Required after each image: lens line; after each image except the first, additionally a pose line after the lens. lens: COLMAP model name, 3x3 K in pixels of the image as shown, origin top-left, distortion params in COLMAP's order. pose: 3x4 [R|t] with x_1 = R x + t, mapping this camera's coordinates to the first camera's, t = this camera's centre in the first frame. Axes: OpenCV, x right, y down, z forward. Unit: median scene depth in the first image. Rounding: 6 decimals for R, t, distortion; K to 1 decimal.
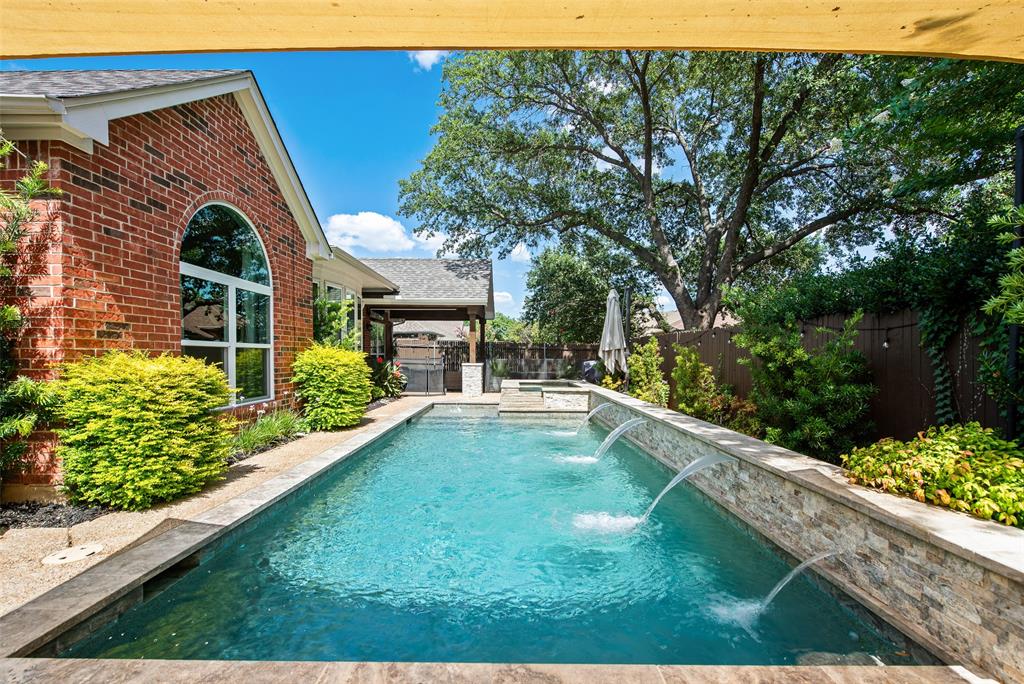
lens RADIAL K [[456.5, 0, 511.6], [0, 456.5, 365.3], [0, 0, 1]] dist [-0.000047, -0.002643]
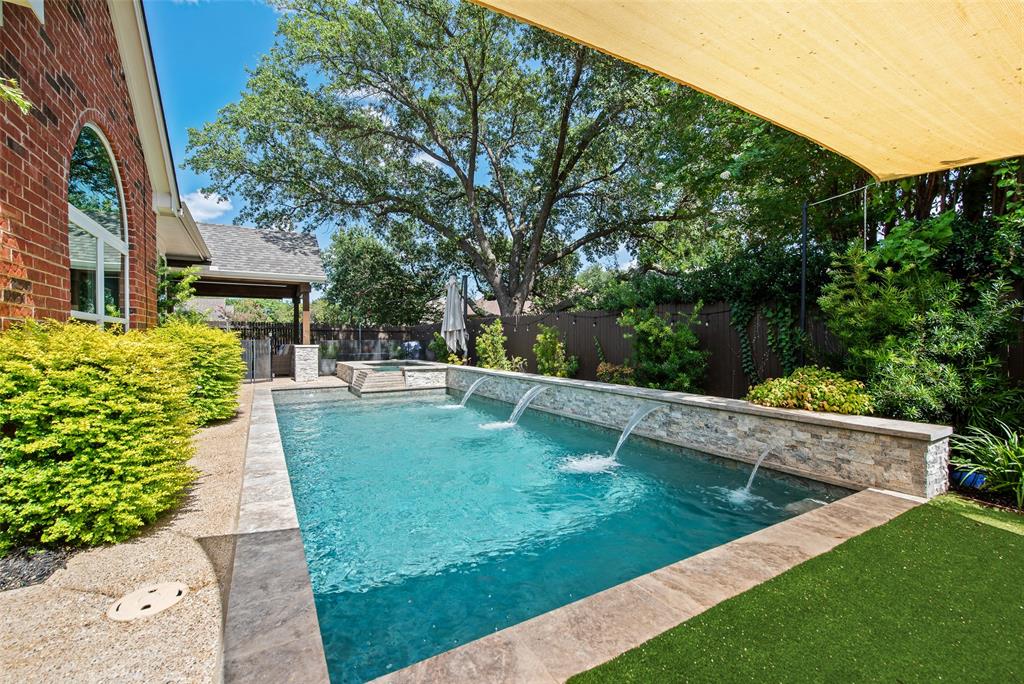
lens RADIAL K [[435.5, 0, 514.5], [0, 435.5, 338.3], [0, 0, 1]] dist [0.001423, -0.001491]
pose [[0.862230, -0.007256, 0.506464, -0.416370], [0.018916, 0.999661, -0.017881, 0.013842], [-0.506163, 0.024998, 0.862075, 0.056891]]
